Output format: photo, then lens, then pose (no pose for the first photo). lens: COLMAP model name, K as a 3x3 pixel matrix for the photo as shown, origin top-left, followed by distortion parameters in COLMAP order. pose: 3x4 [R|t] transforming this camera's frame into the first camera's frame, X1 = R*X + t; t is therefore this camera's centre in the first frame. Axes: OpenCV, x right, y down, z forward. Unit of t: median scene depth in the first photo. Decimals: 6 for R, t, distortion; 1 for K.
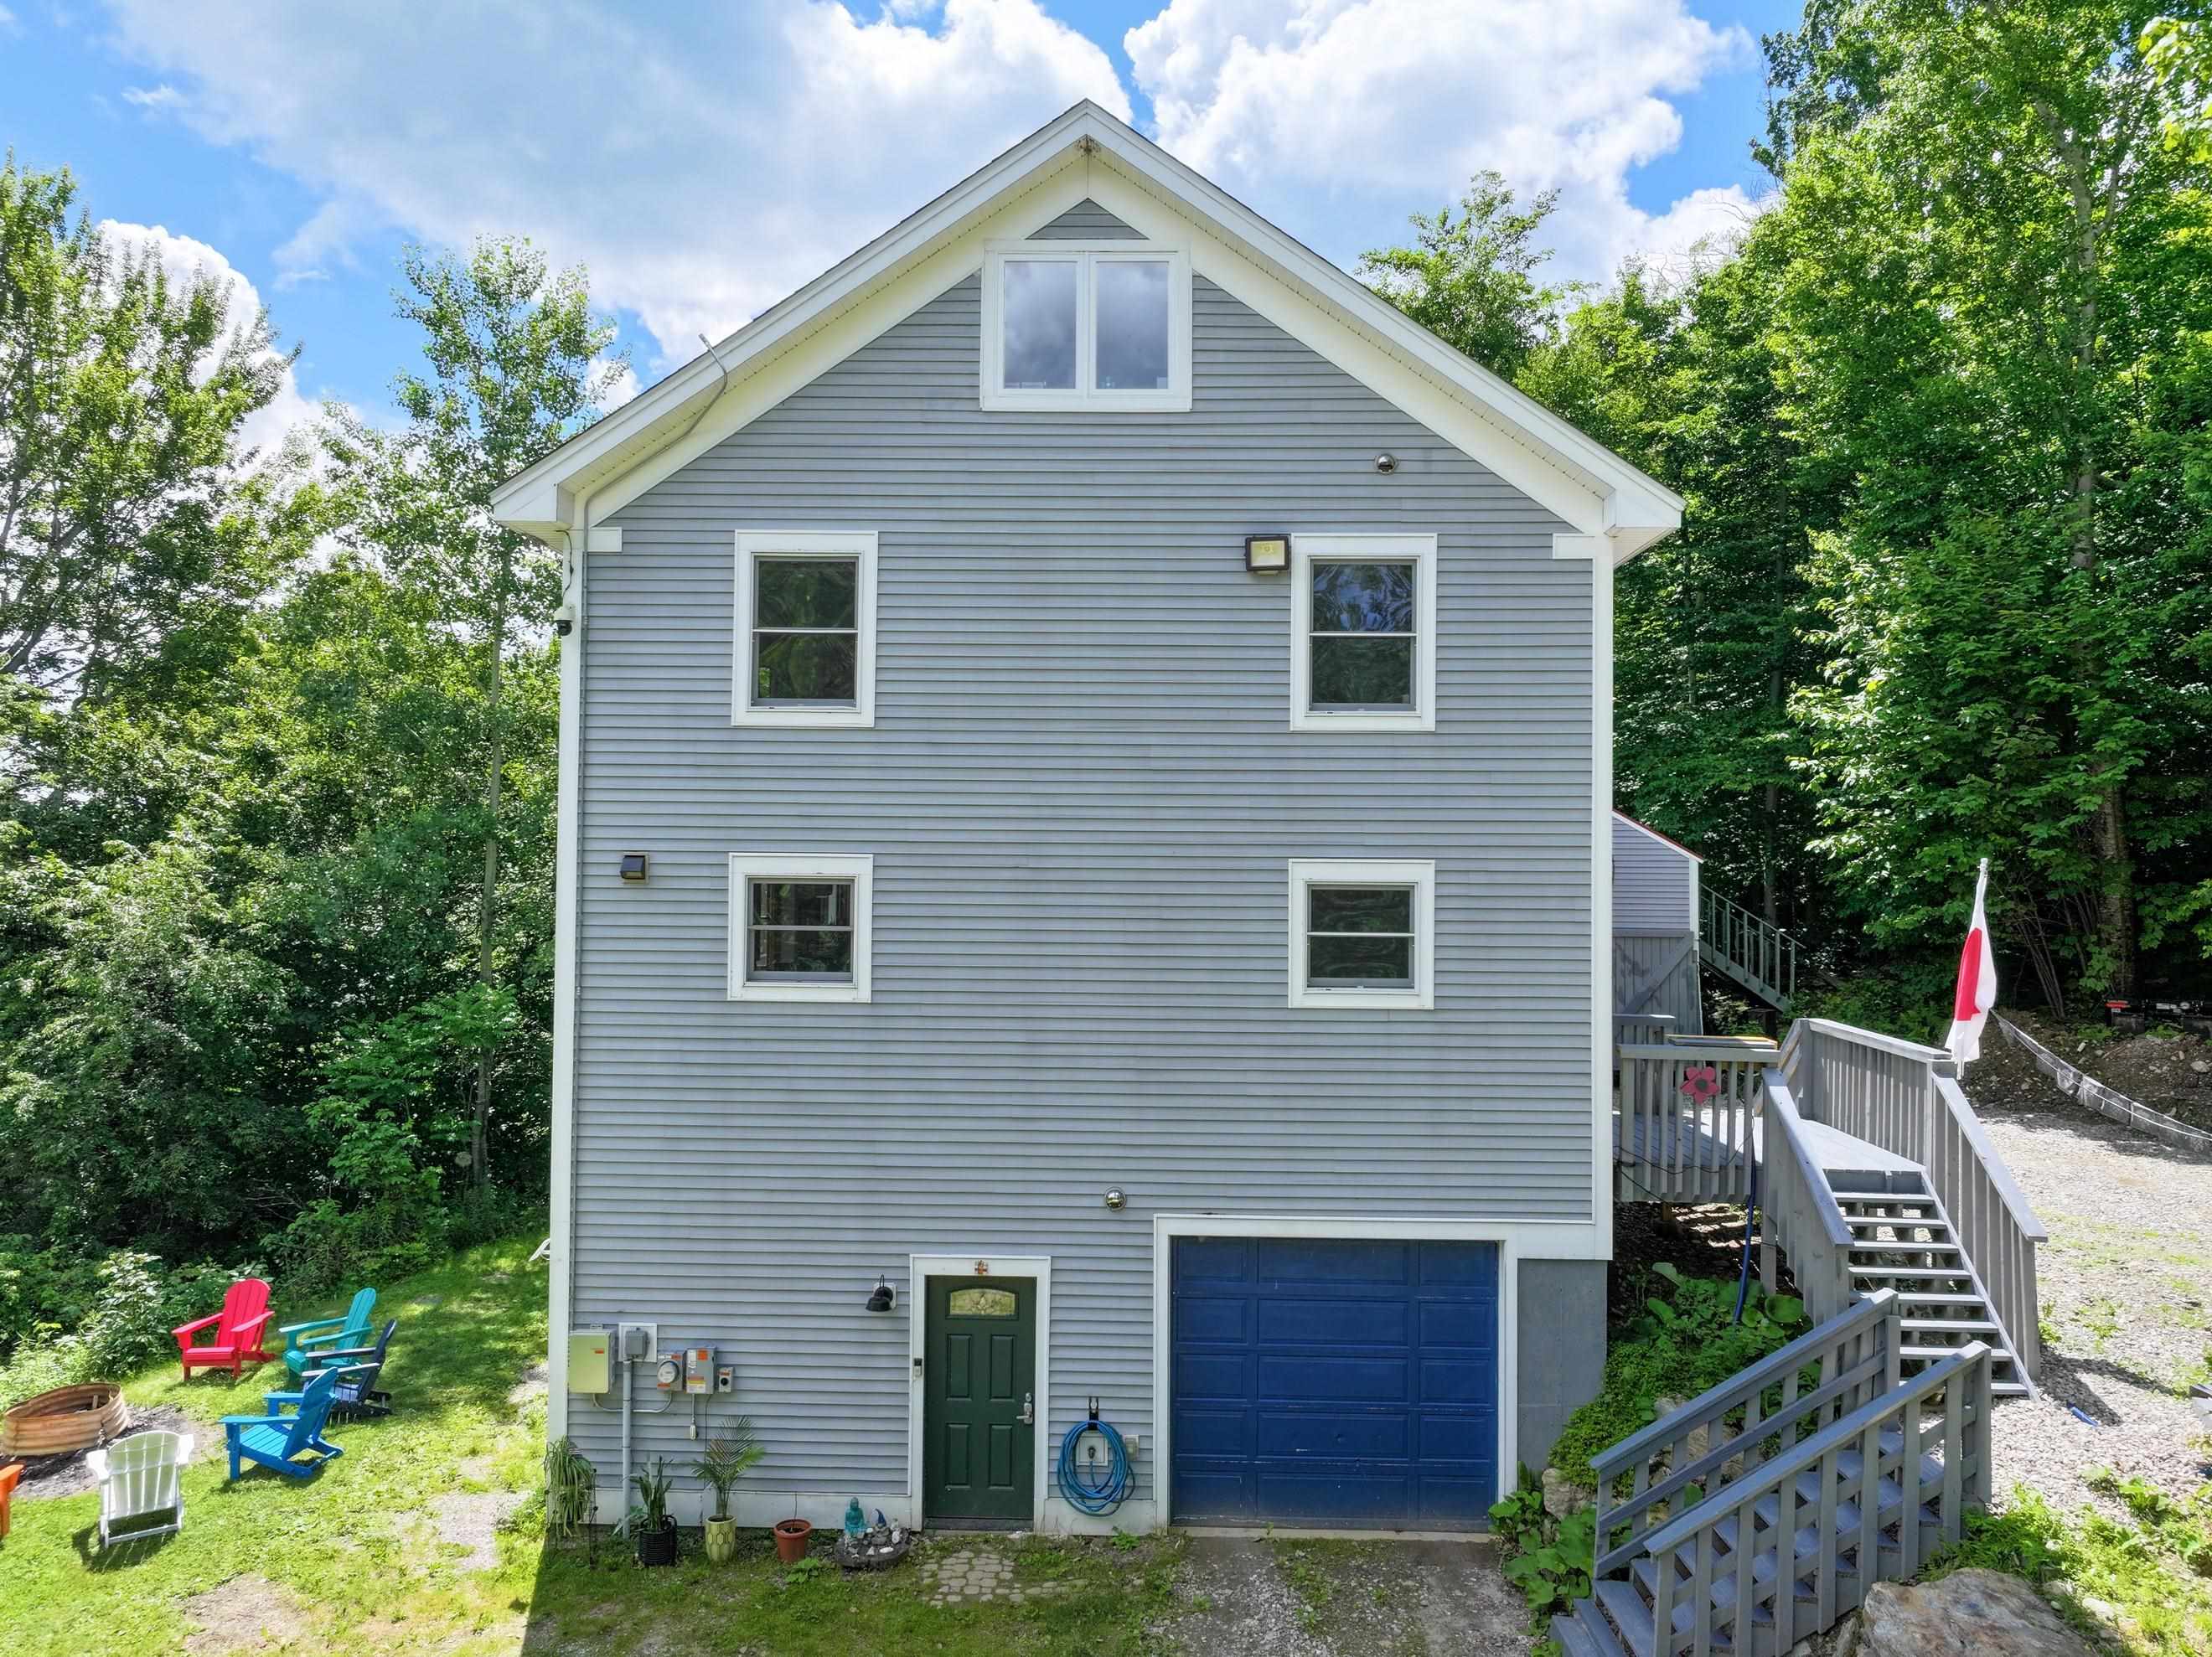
lens RADIAL K [[1561.0, 0, 1118.5], [0, 1561.0, 821.3], [0, 0, 1]] dist [-0.007174, 0.020478]
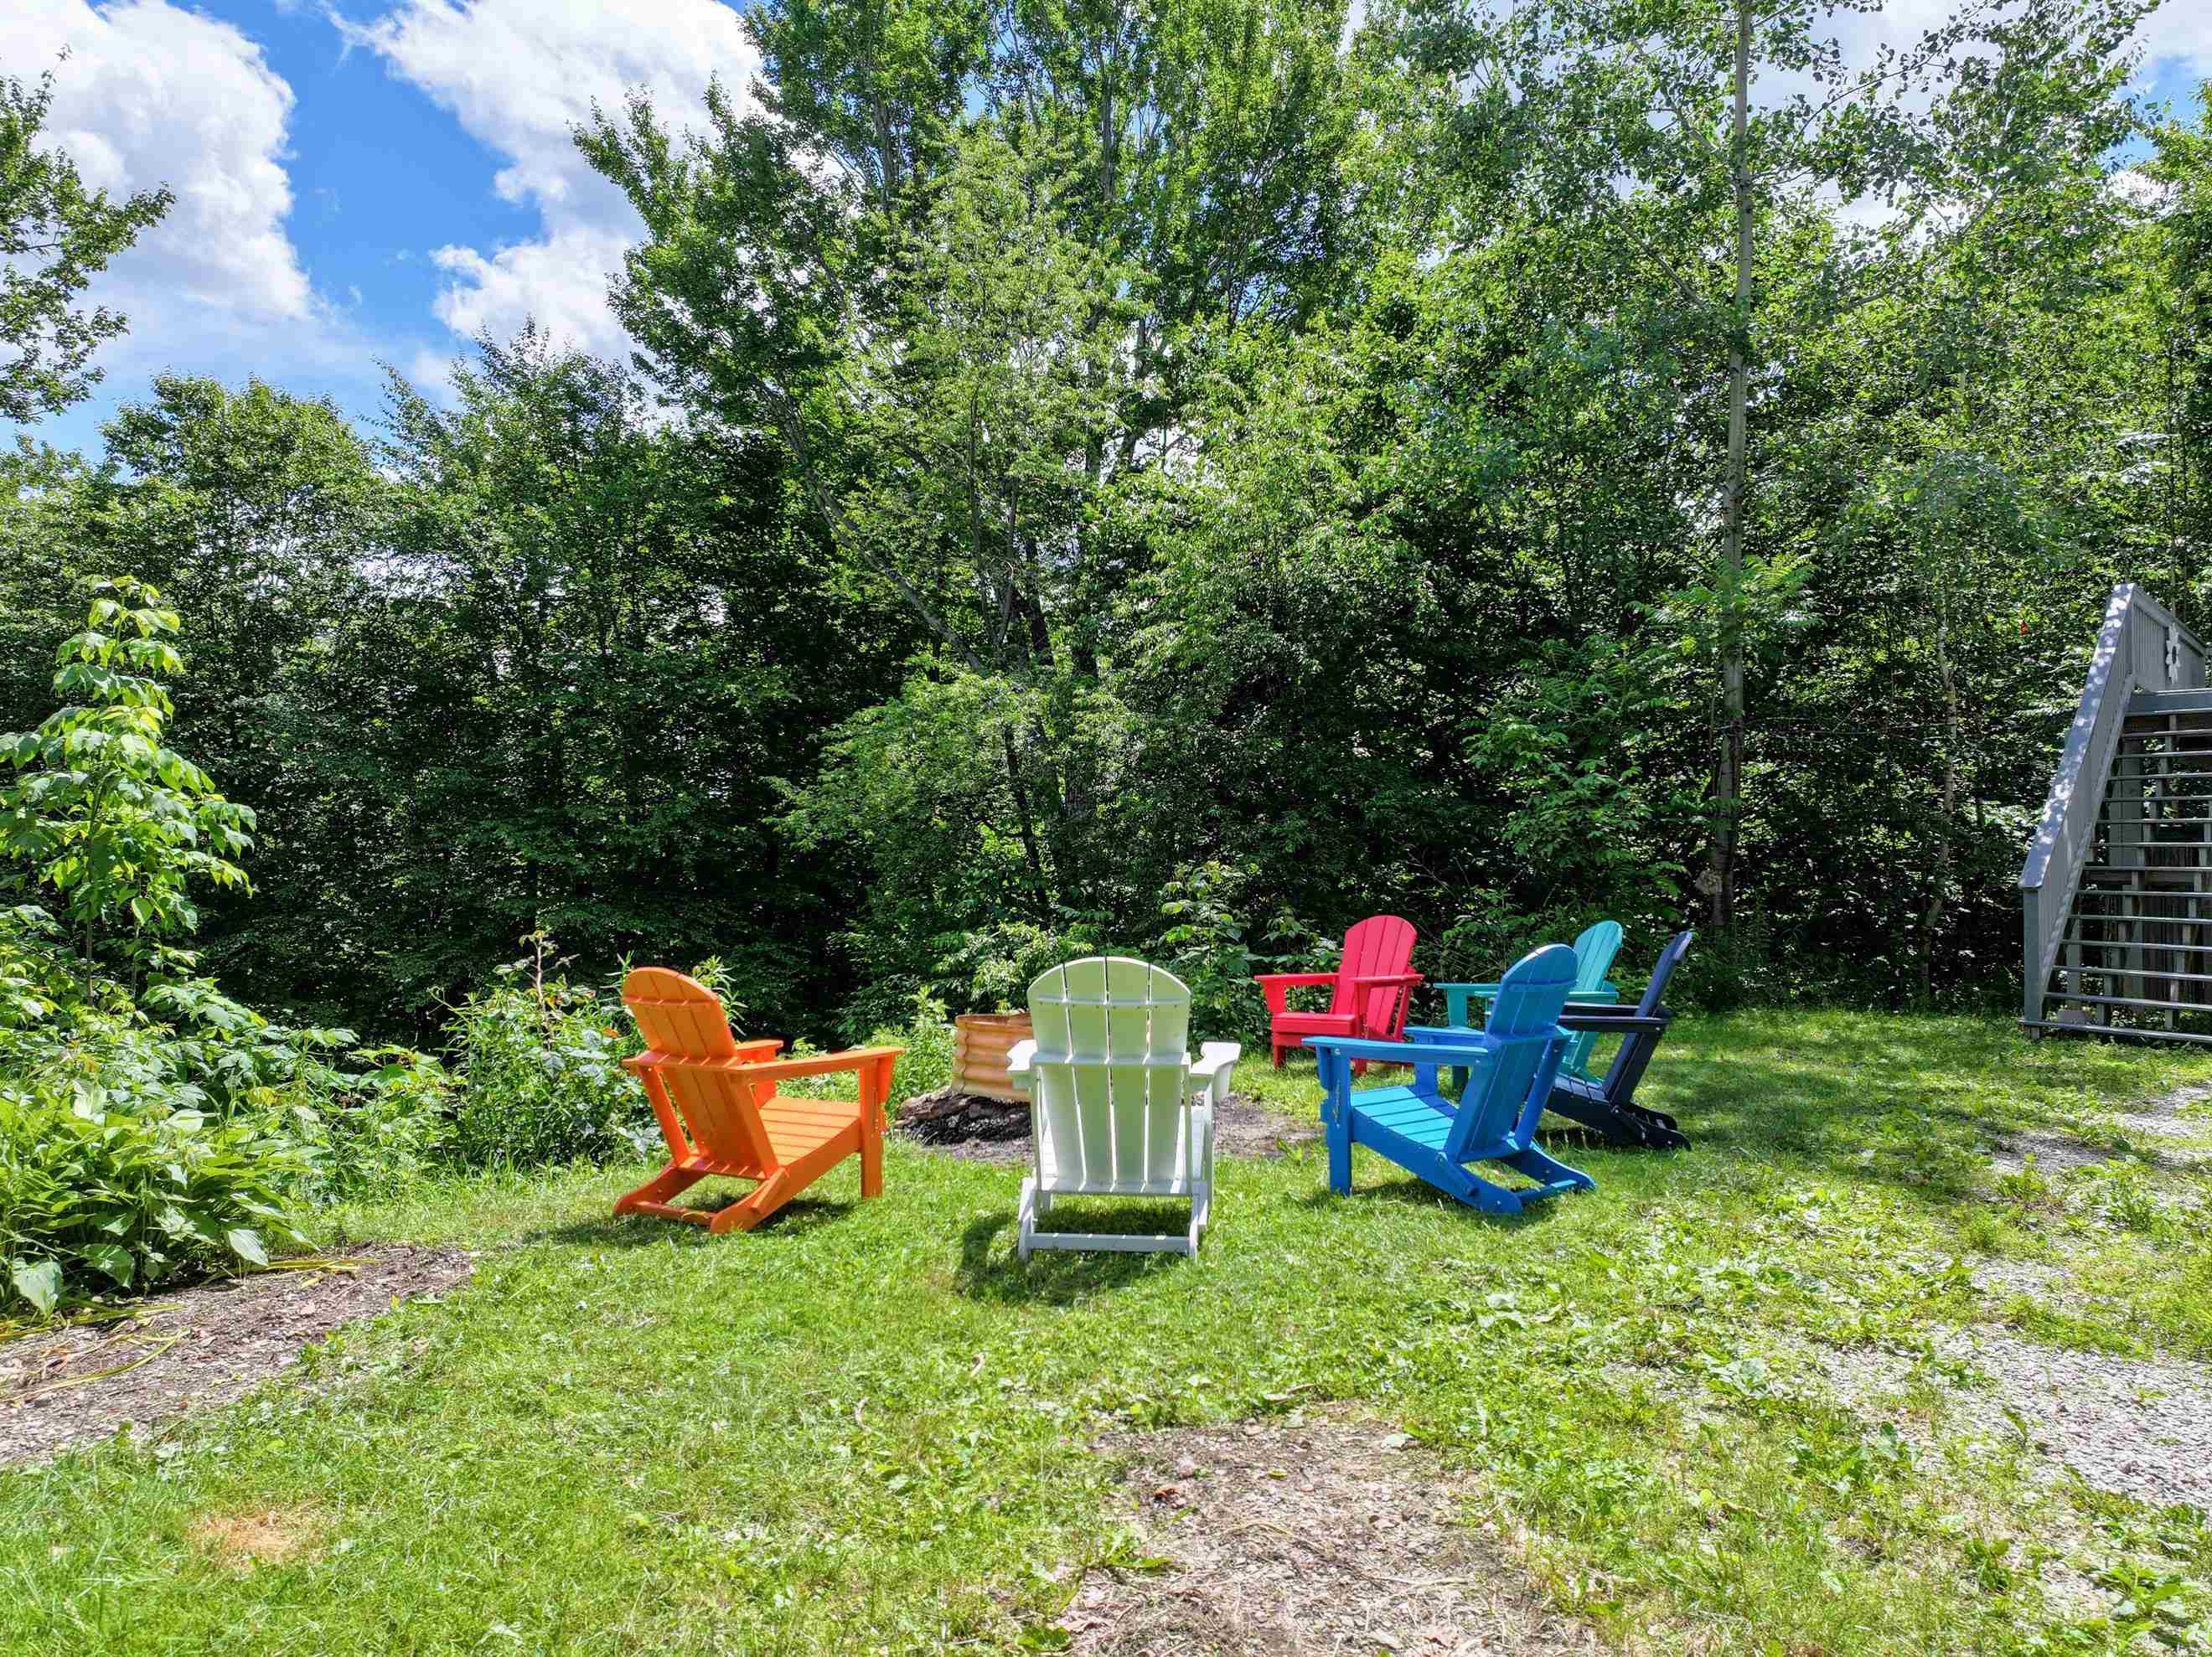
lens RADIAL K [[1561.0, 0, 1118.5], [0, 1561.0, 821.3], [0, 0, 1]] dist [-0.007174, 0.020478]
pose [[0.771946, -0.011241, -0.635589, -0.355554], [0.008352, 0.999937, -0.007541, 0.327839], [0.635634, 0.000513, 0.771991, 0.657614]]
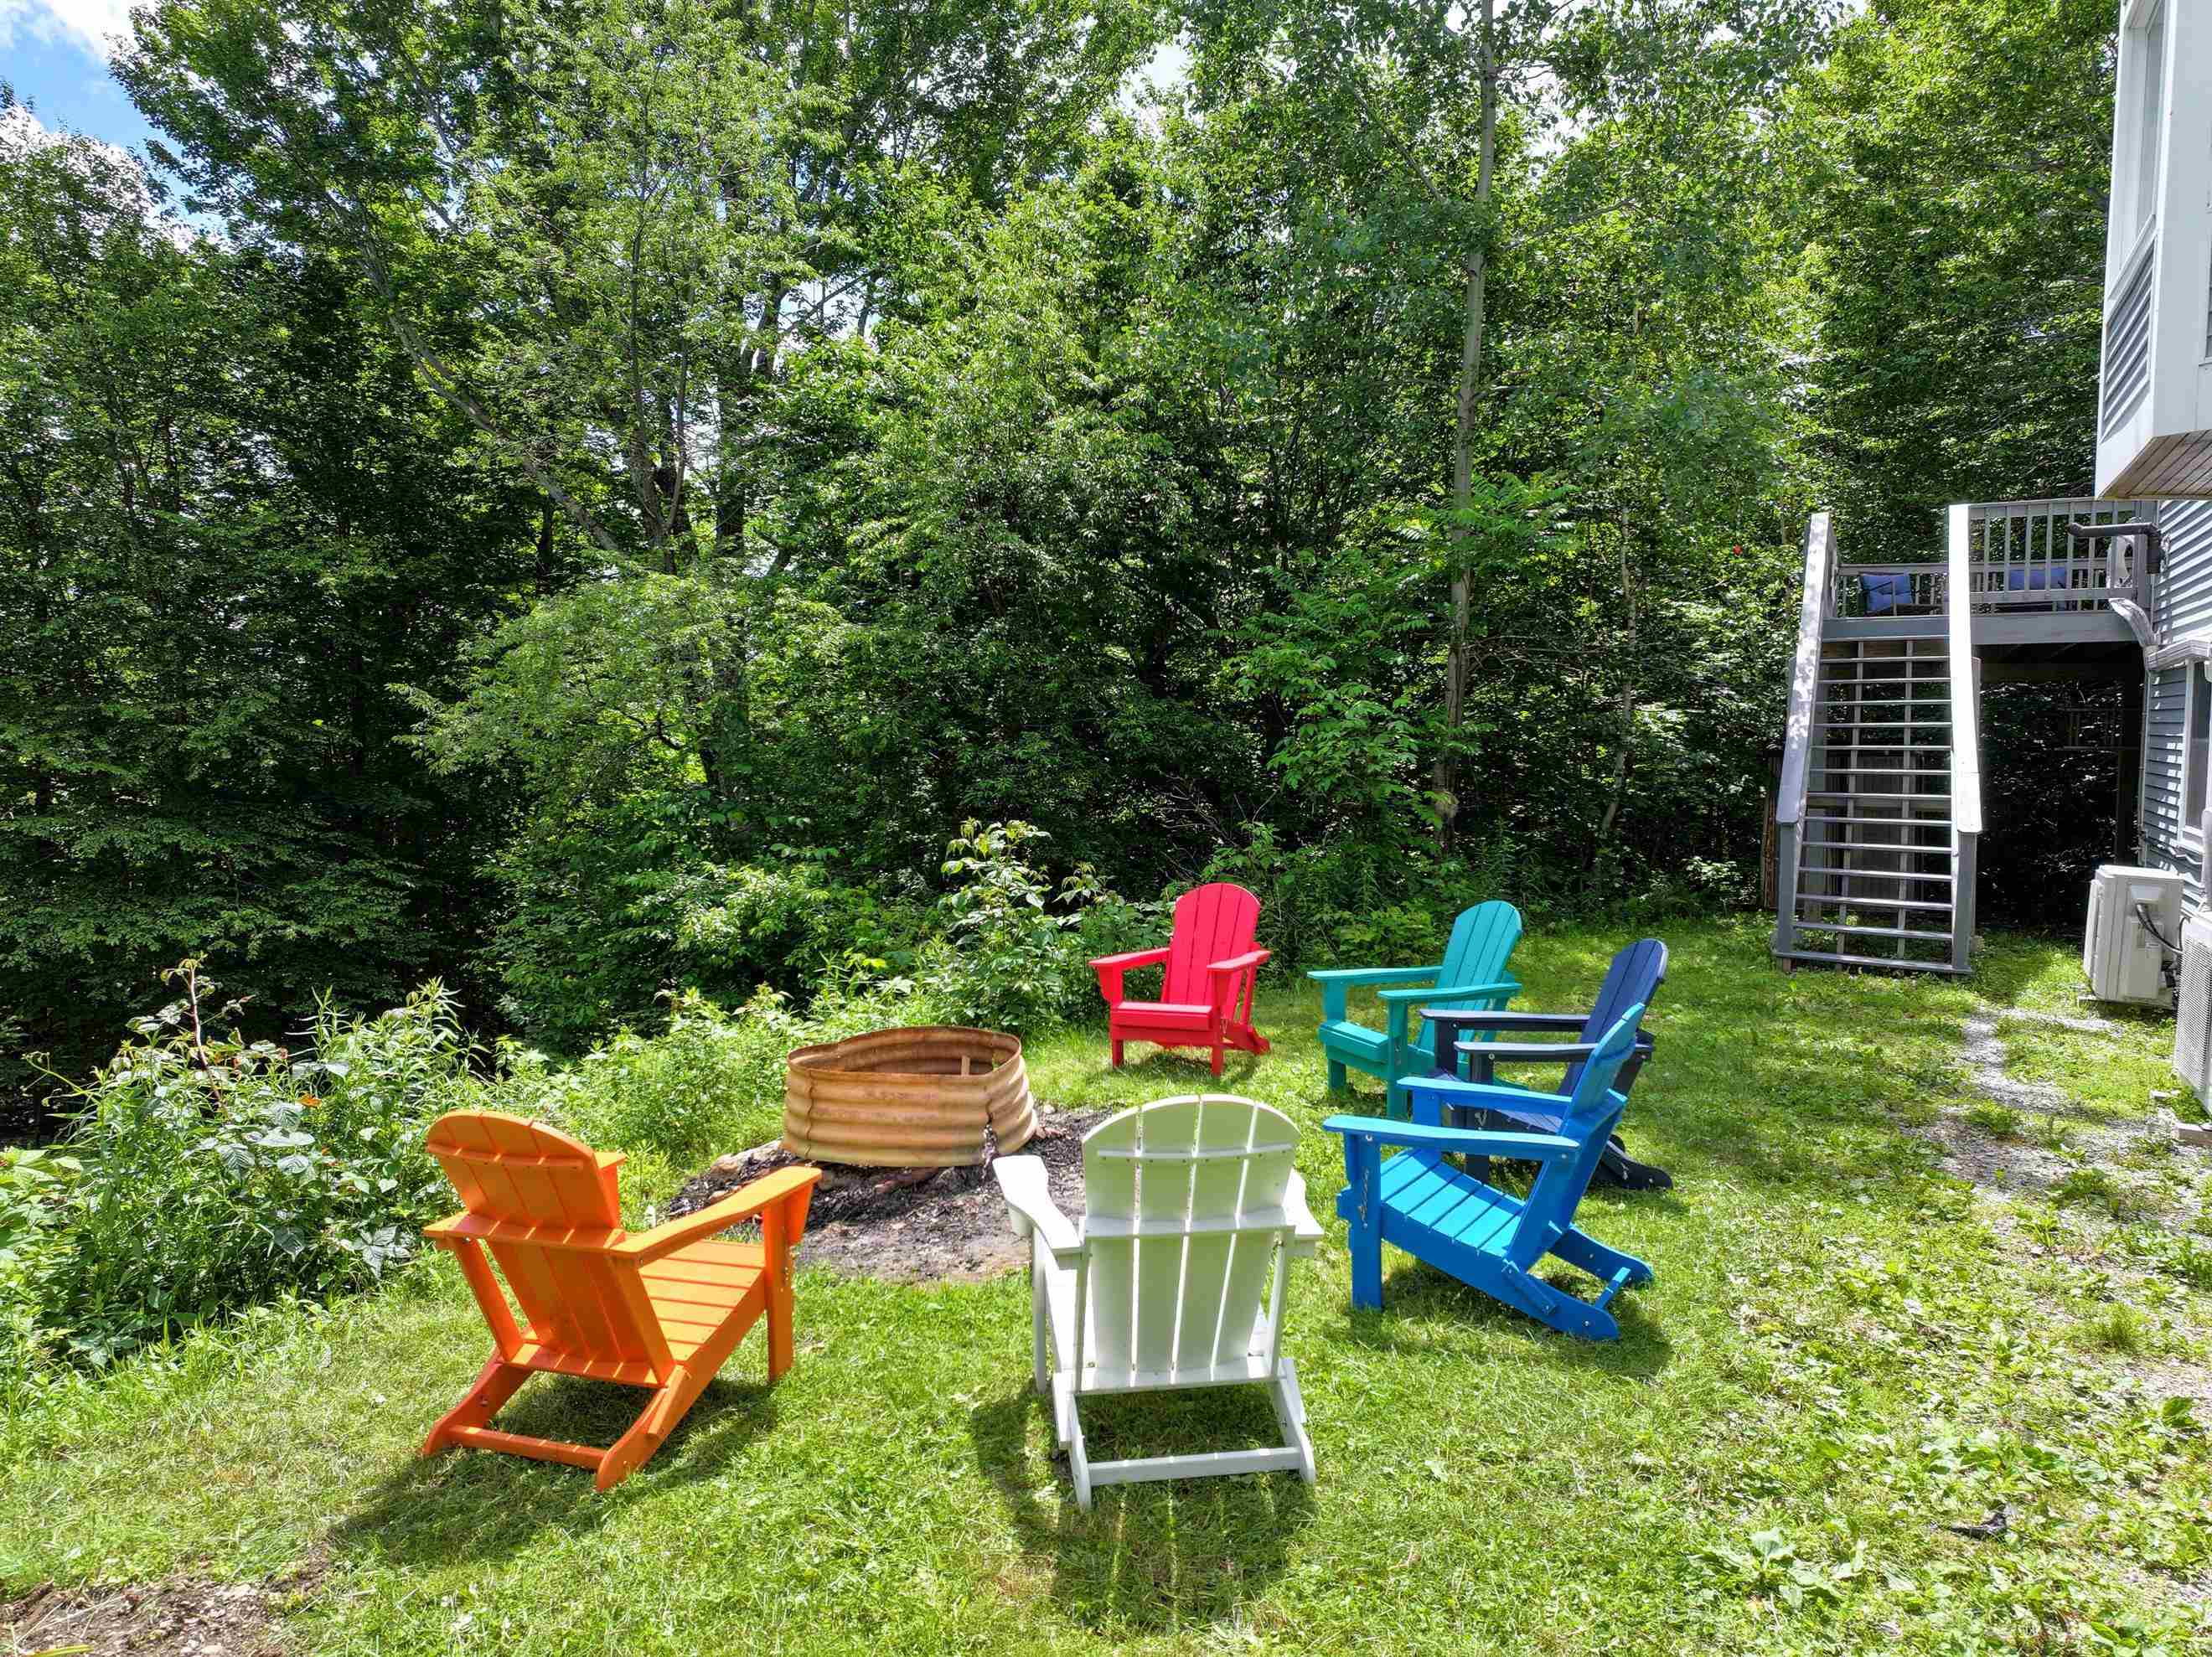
lens RADIAL K [[1575.9, 0, 1113.2], [0, 1575.9, 819.9], [0, 0, 1]] dist [-0.030664, 0.054218]
pose [[0.906492, 0.027011, -0.421357, -0.476956], [0.006128, 0.997005, 0.077096, 0.294202], [0.422178, -0.072469, 0.903612, 0.689597]]
